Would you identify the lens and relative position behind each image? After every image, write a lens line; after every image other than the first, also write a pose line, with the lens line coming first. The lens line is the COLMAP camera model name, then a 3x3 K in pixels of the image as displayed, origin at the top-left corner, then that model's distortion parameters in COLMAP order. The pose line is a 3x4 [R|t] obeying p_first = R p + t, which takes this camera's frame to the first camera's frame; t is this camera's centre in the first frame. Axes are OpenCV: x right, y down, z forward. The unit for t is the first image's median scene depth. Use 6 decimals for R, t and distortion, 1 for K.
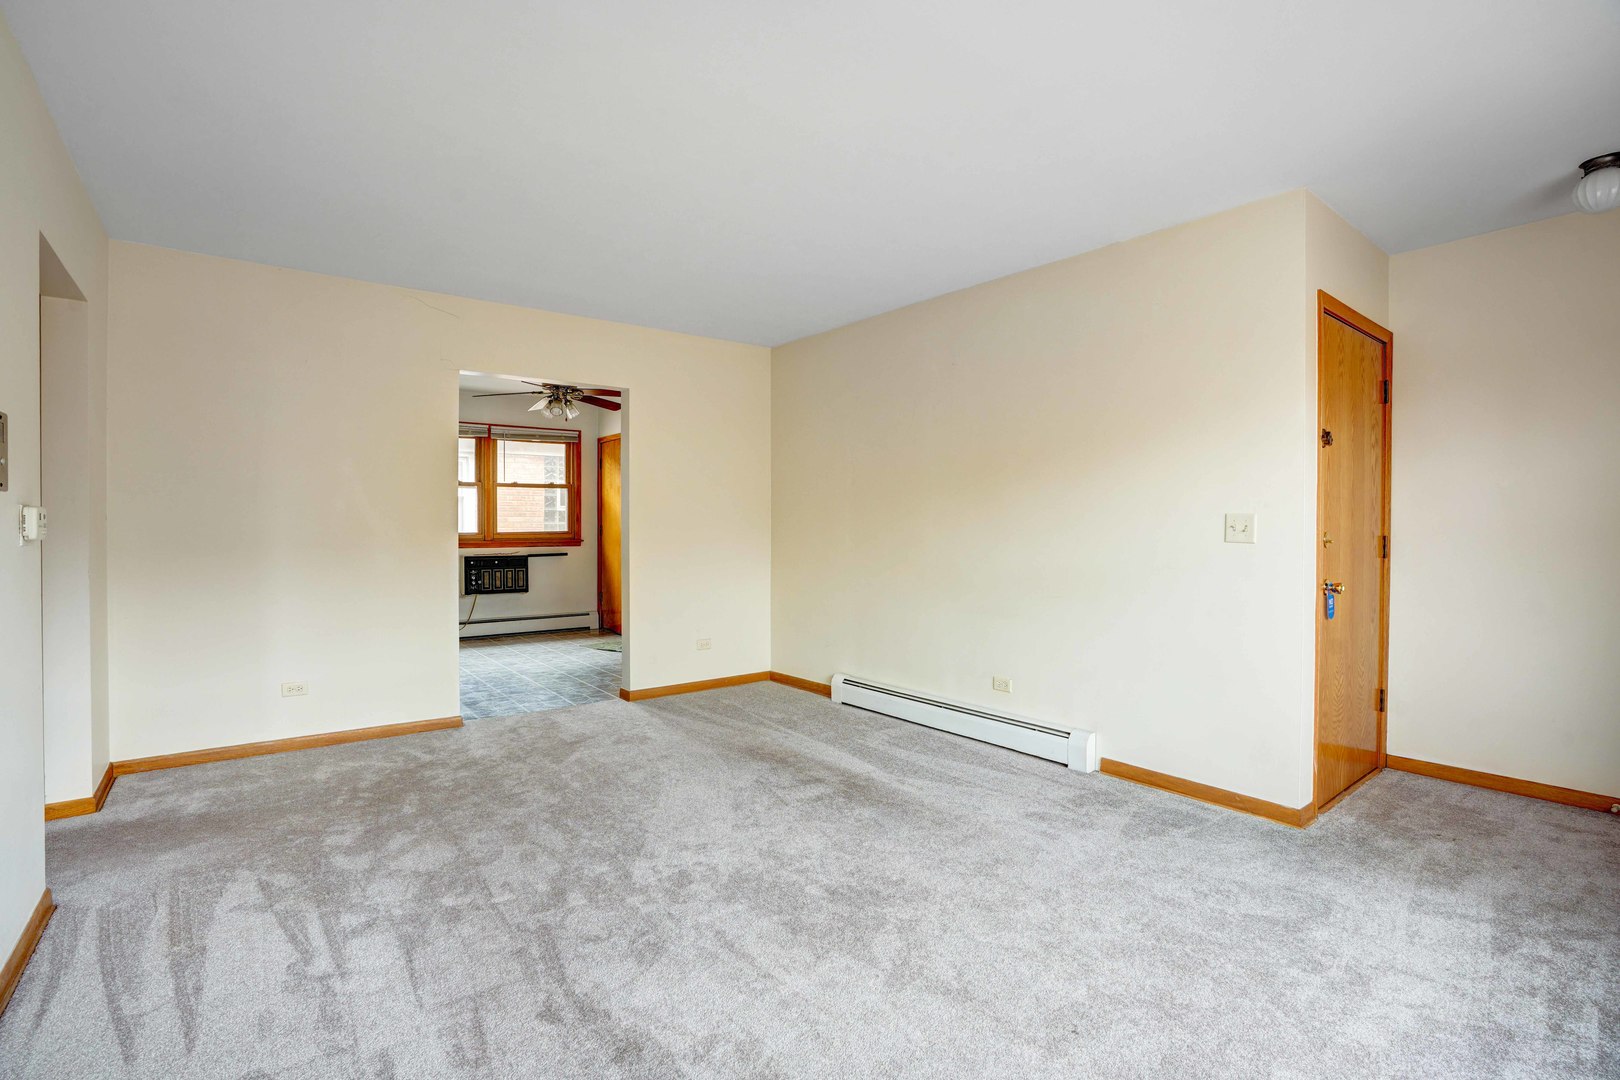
lens RADIAL K [[747.8, 0, 809.0], [0, 747.8, 527.5], [0, 0, 1]] dist [0.000524, 0.000260]
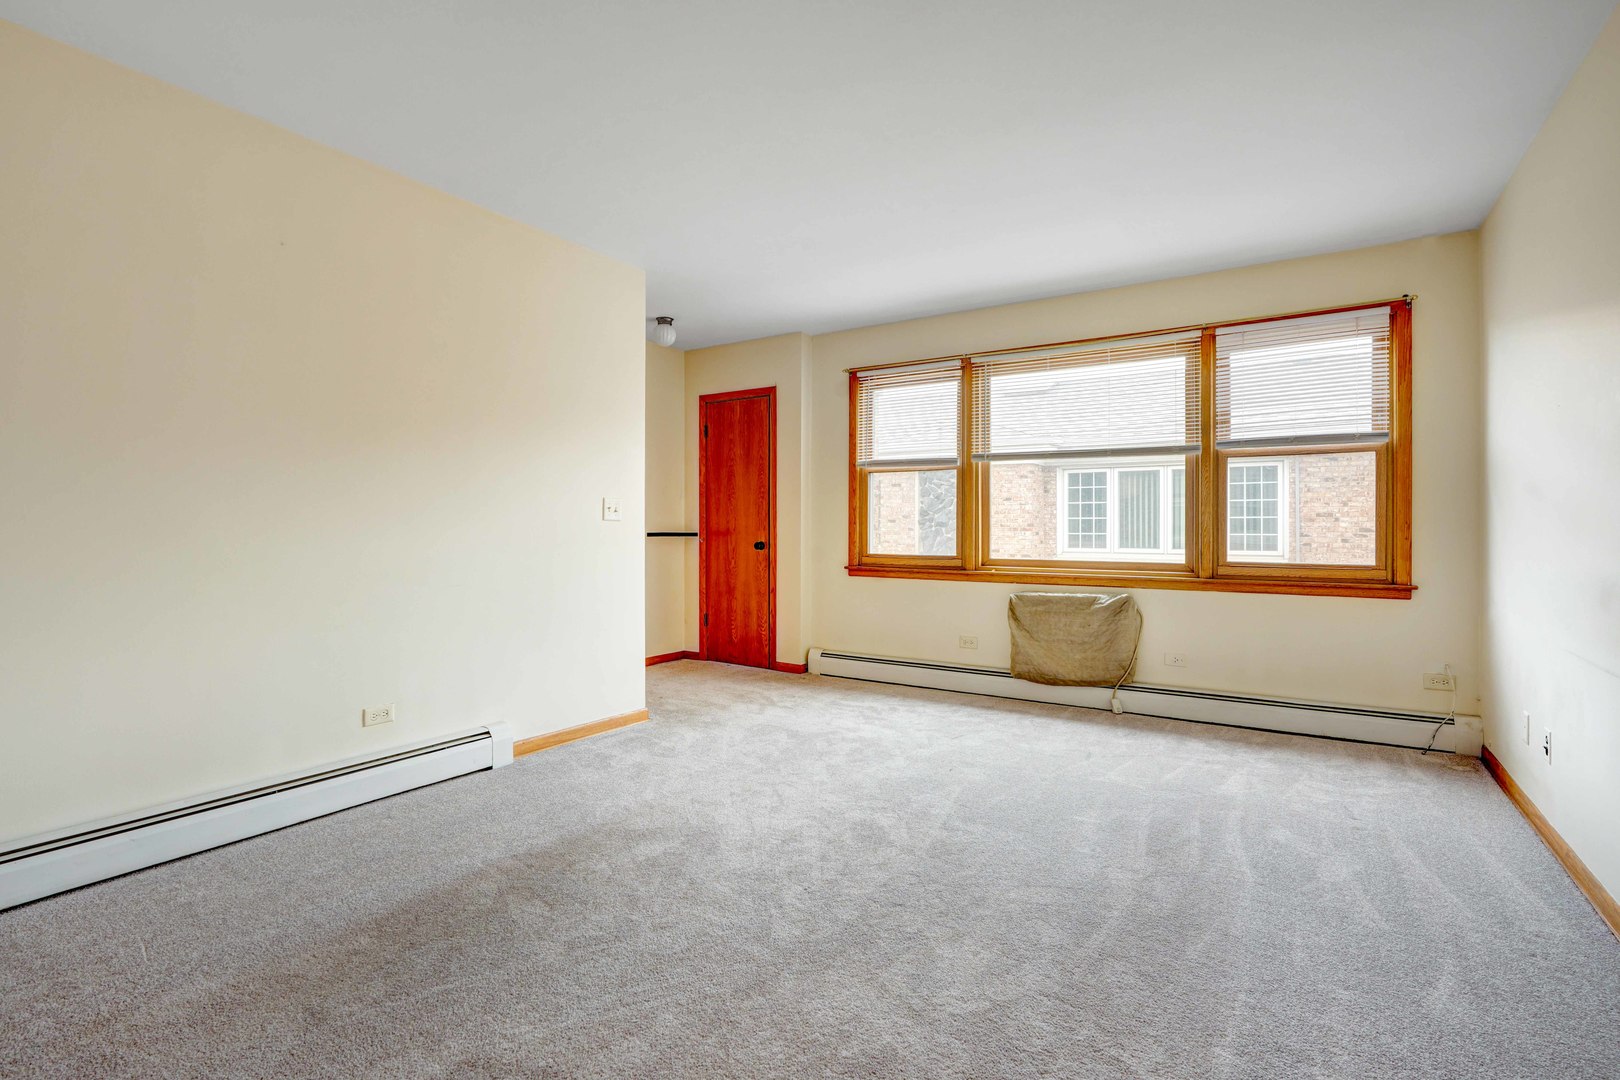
lens RADIAL K [[747.8, 0, 809.0], [0, 747.8, 527.5], [0, 0, 1]] dist [0.000524, 0.000260]
pose [[-0.311073, -0.006665, 0.950362, -1.132226], [-0.009230, 0.999949, 0.003991, 0.035950], [-0.950341, -0.007530, -0.311119, 1.637085]]
